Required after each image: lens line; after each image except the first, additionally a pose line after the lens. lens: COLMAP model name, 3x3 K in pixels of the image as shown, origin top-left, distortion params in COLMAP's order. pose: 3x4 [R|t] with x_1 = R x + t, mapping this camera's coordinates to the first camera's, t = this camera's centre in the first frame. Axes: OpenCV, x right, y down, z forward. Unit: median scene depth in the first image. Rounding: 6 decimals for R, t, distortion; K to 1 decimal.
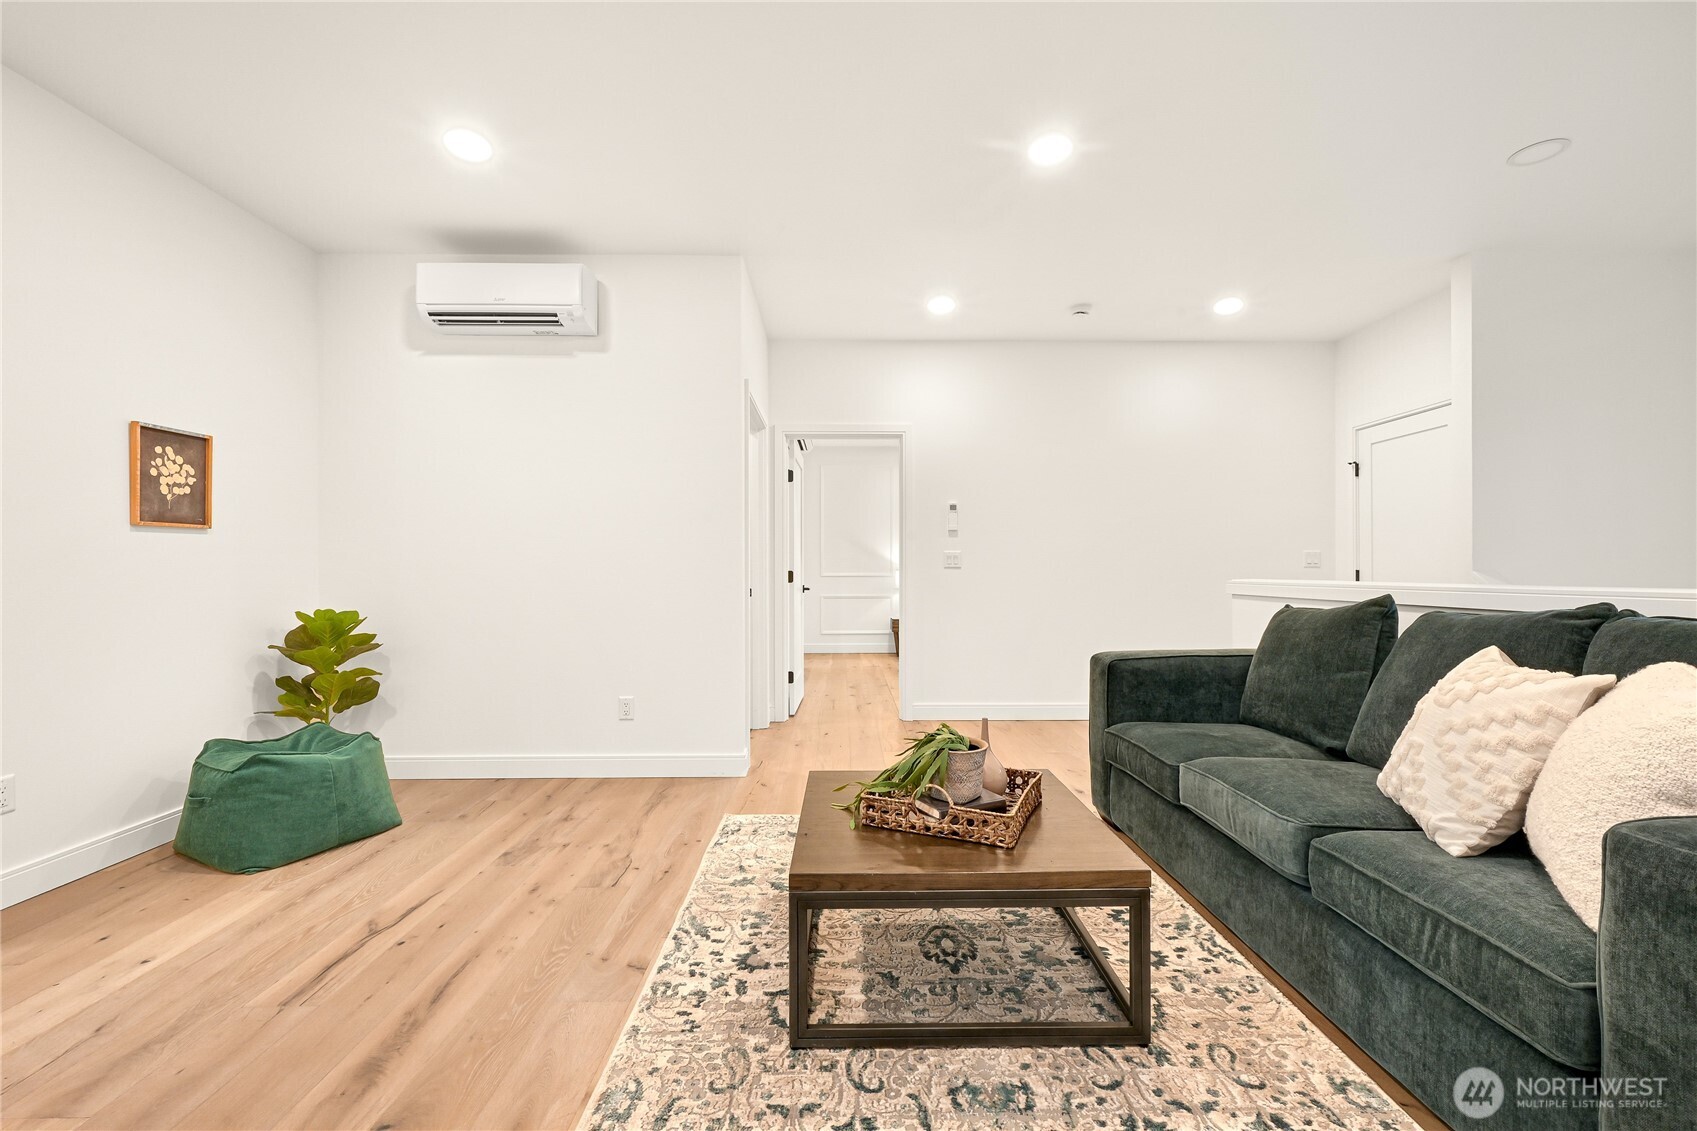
lens RADIAL K [[667.8, 0, 837.8], [0, 667.8, 568.3], [0, 0, 1]] dist [-0.002174, 0.000338]
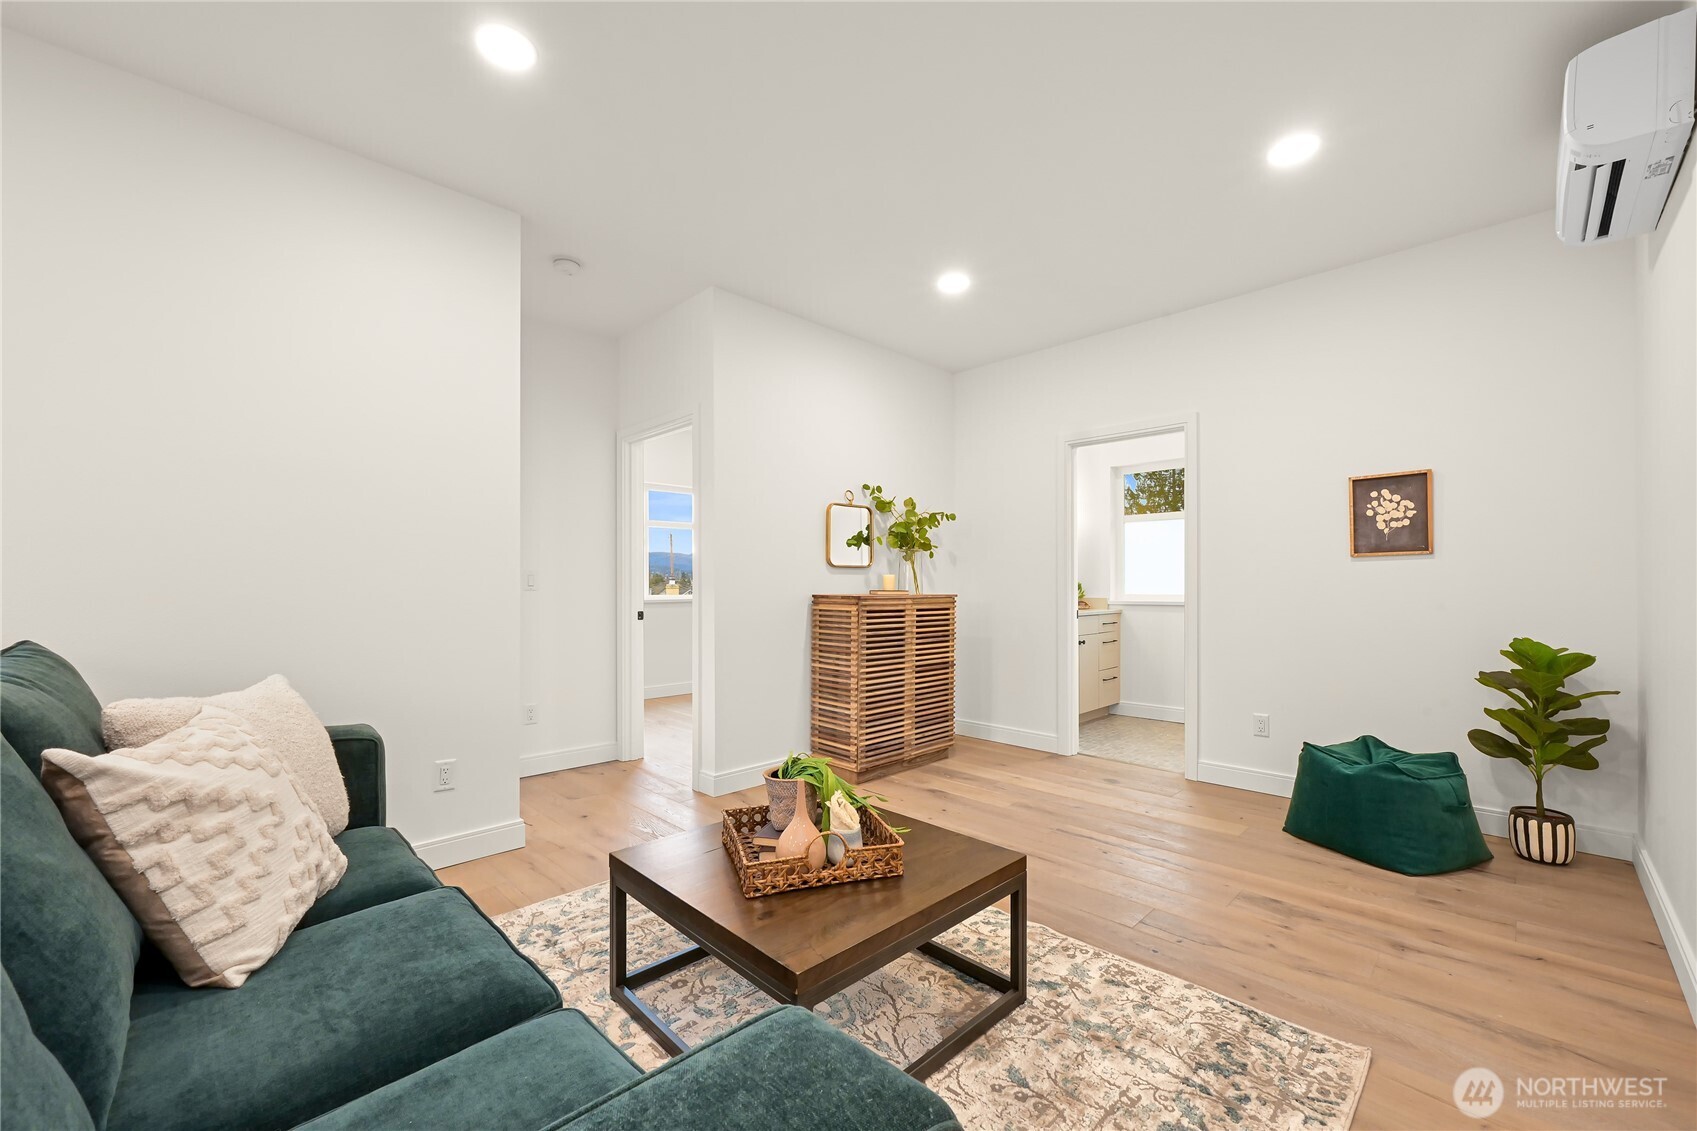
lens RADIAL K [[667.8, 0, 840.7], [0, 667.8, 578.5], [0, 0, 1]] dist [-0.002174, 0.000338]
pose [[-0.711215, -0.005534, -0.702953, 0.547288], [0.000194, 0.999967, -0.008068, -0.010768], [0.702974, -0.005874, -0.711191, 1.155392]]
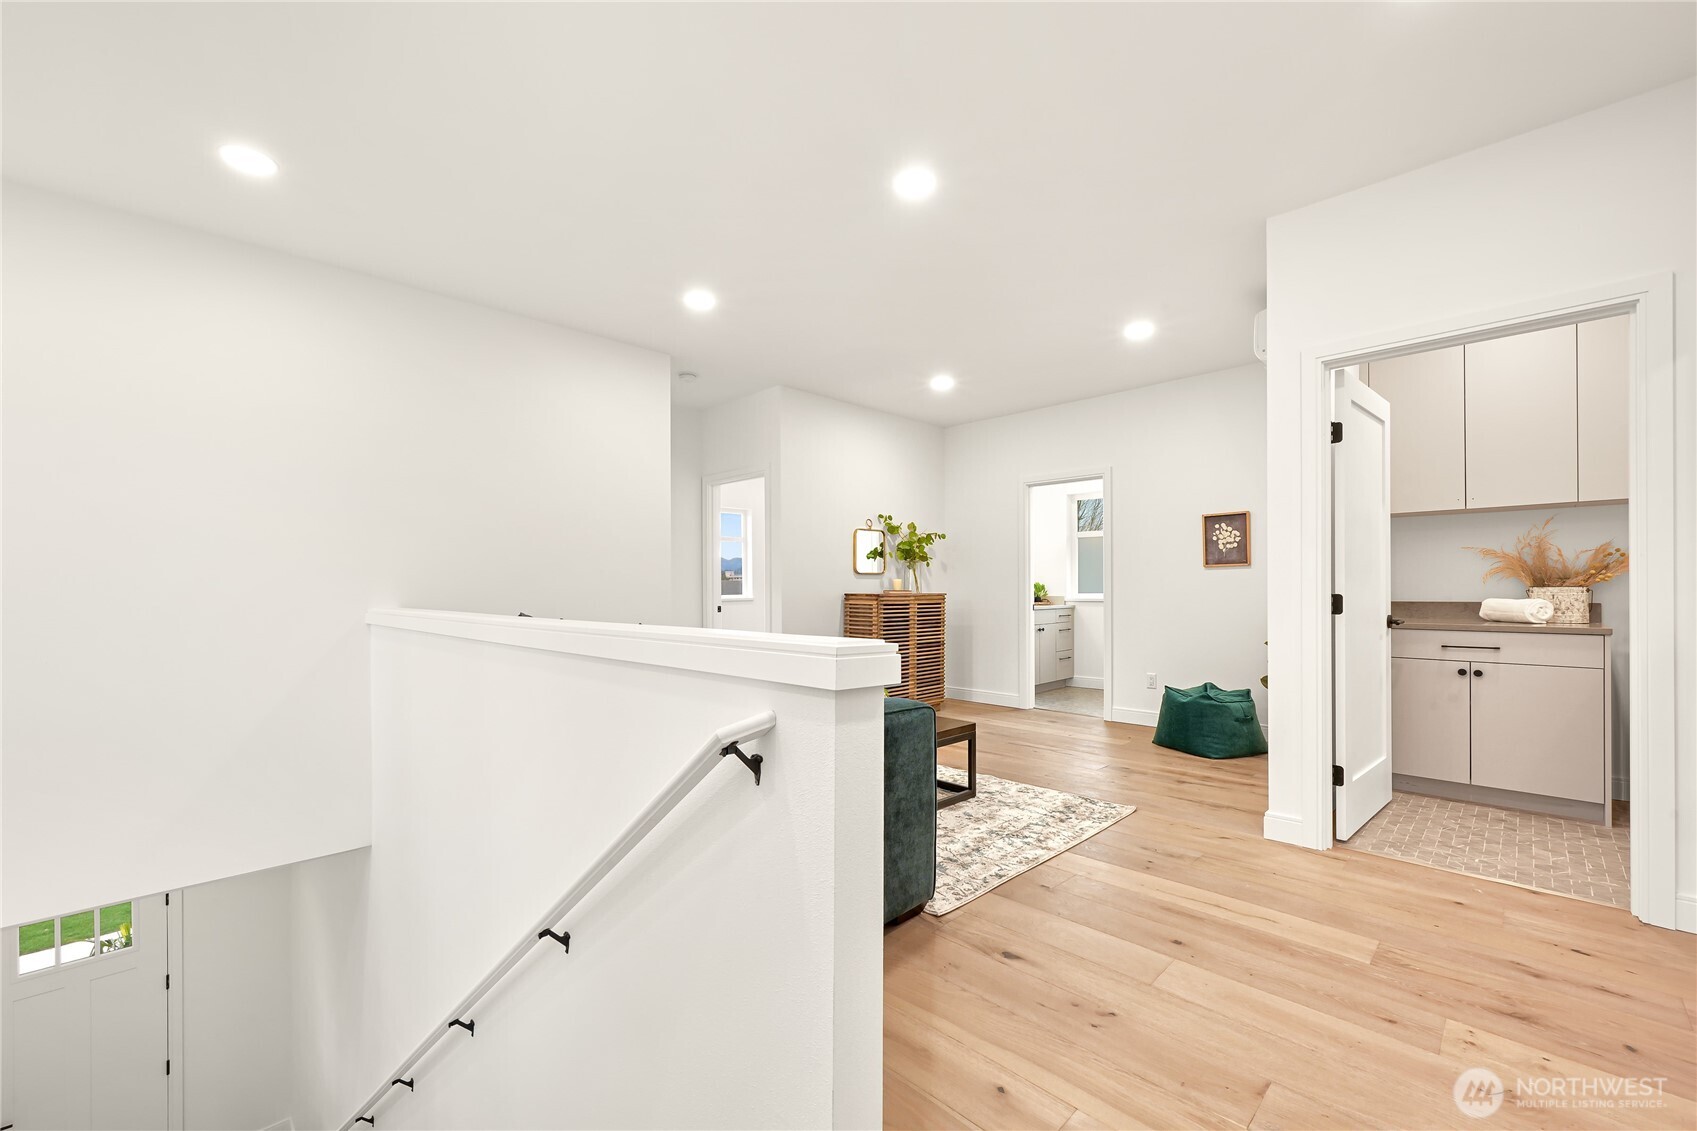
lens RADIAL K [[667.8, 0, 846.0], [0, 667.8, 576.4], [0, 0, 1]] dist [-0.002174, 0.000338]
pose [[-0.702857, -0.008156, -0.711284, 1.046279], [0.003095, 0.999890, -0.014524, -0.010188], [0.711324, -0.012410, -0.702755, 1.543234]]
